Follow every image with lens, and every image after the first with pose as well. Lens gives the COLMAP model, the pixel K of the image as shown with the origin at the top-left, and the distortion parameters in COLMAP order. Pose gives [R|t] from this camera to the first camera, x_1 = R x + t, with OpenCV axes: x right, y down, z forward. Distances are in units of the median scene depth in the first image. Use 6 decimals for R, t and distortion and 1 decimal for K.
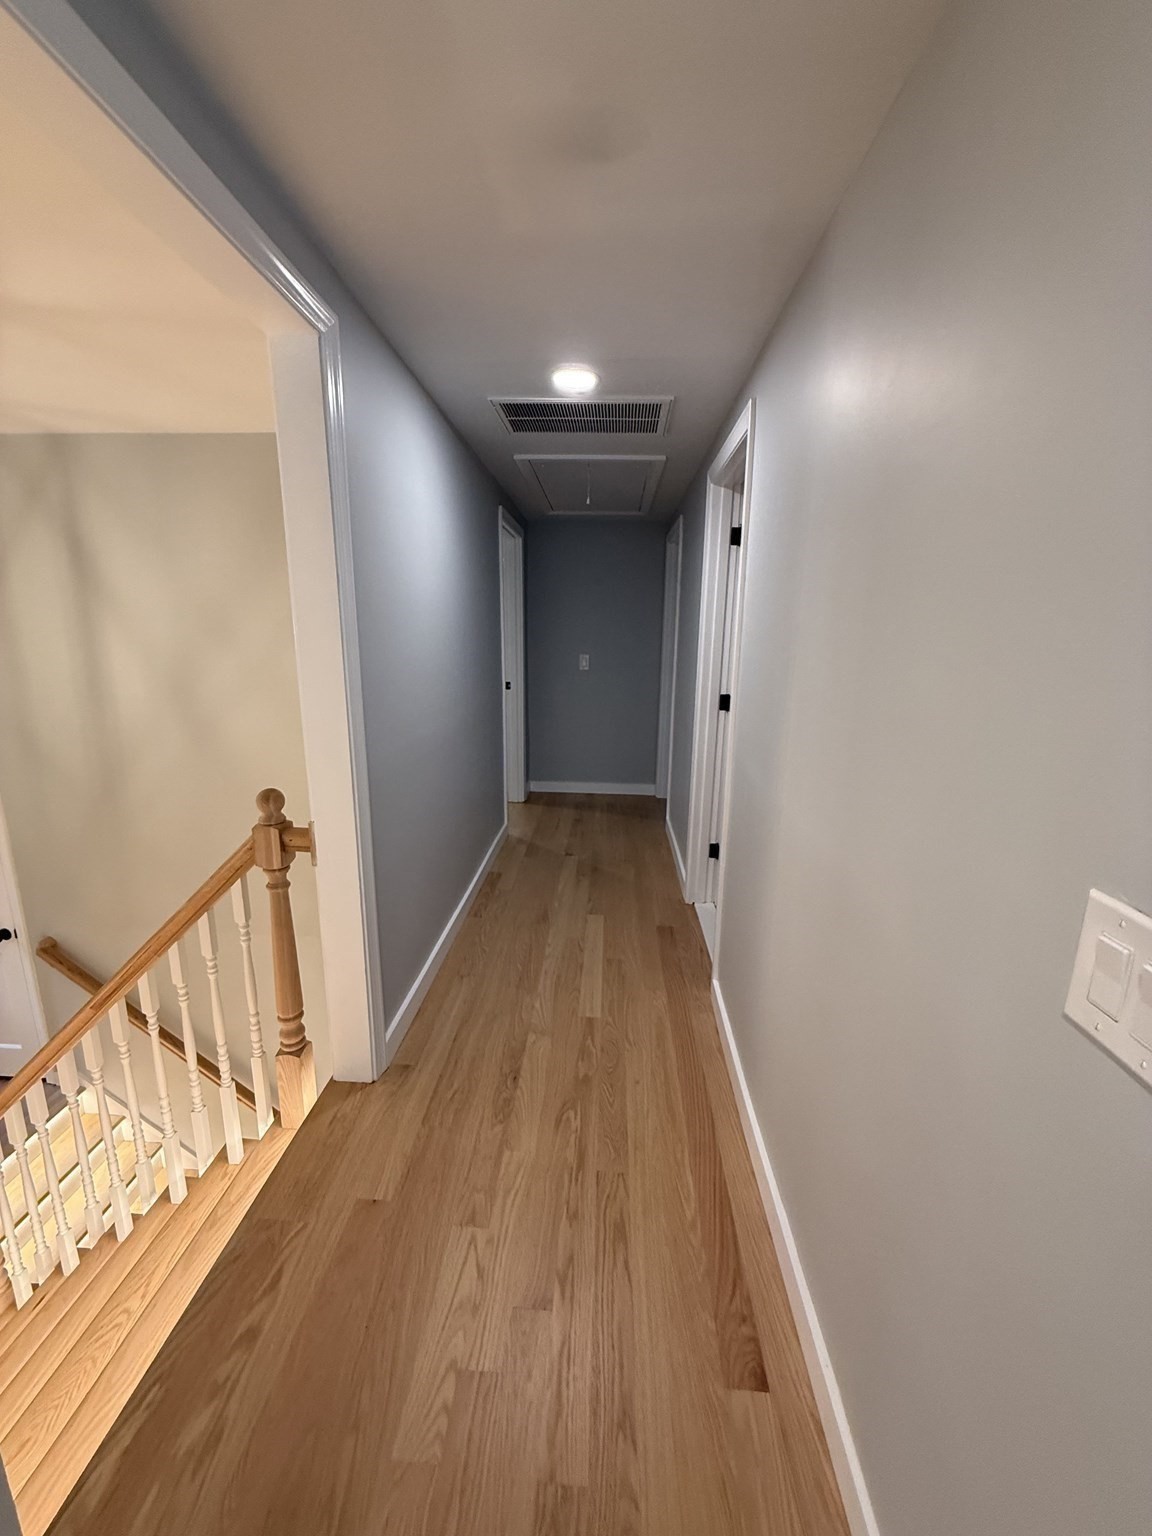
lens RADIAL K [[610.7, 0, 576.0], [0, 610.7, 768.0], [0, 0, 1]] dist [0.001712, -0.000203]
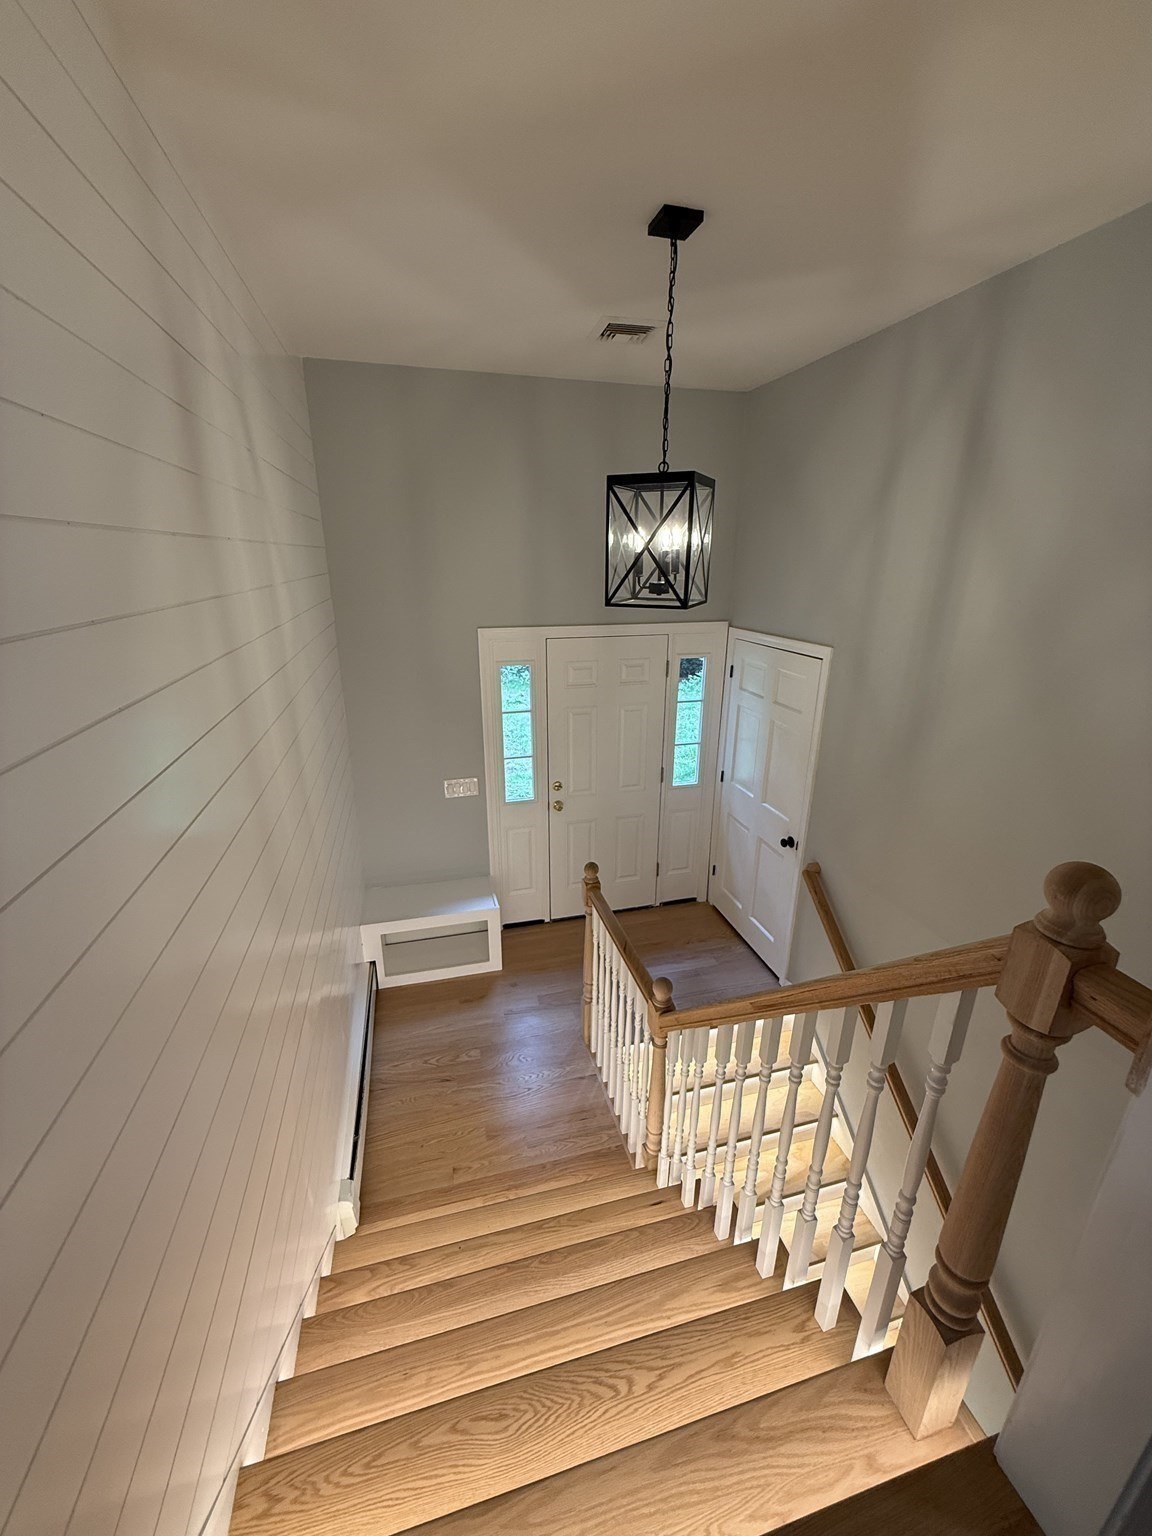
lens RADIAL K [[597.1, 0, 605.7], [0, 597.1, 768.2], [0, 0, 1]] dist [0.001240, 0.000021]
pose [[0.326388, 0.303702, -0.895118, -0.255365], [-0.219992, 0.945381, 0.240539, -0.053042], [0.919279, 0.118410, 0.375373, 0.515964]]
